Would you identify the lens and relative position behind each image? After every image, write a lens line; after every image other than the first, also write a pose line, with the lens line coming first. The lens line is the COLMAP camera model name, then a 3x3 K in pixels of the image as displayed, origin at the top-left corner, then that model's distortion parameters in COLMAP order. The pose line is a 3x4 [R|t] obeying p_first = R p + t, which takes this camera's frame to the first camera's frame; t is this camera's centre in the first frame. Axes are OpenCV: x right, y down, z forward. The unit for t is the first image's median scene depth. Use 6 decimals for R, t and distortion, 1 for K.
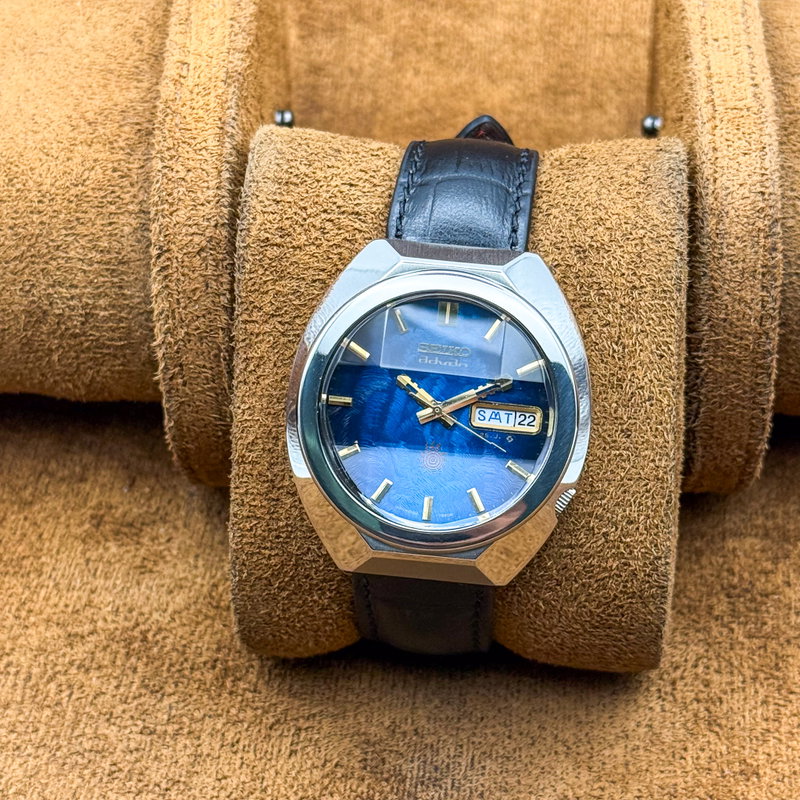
lens RADIAL K [[2223.9, 0, 400.0], [0, 2223.9, 400.0], [0, 0, 1]] dist [0.087262, -0.021086]
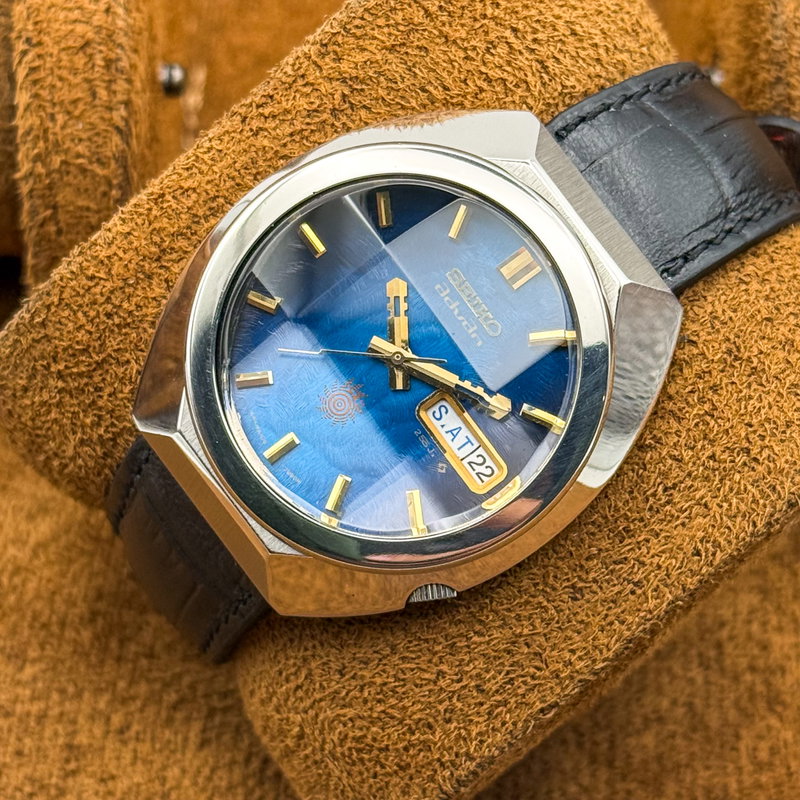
lens RADIAL K [[2632.4, 0, 401.7], [0, 2632.4, 411.4], [0, 0, 1]] dist [0.106755, -0.387695]
pose [[0.677874, 0.732950, -0.057198, 0.071538], [-0.730349, 0.680283, 0.061694, -0.031927], [0.084129, -0.000047, 0.996455, 0.219736]]
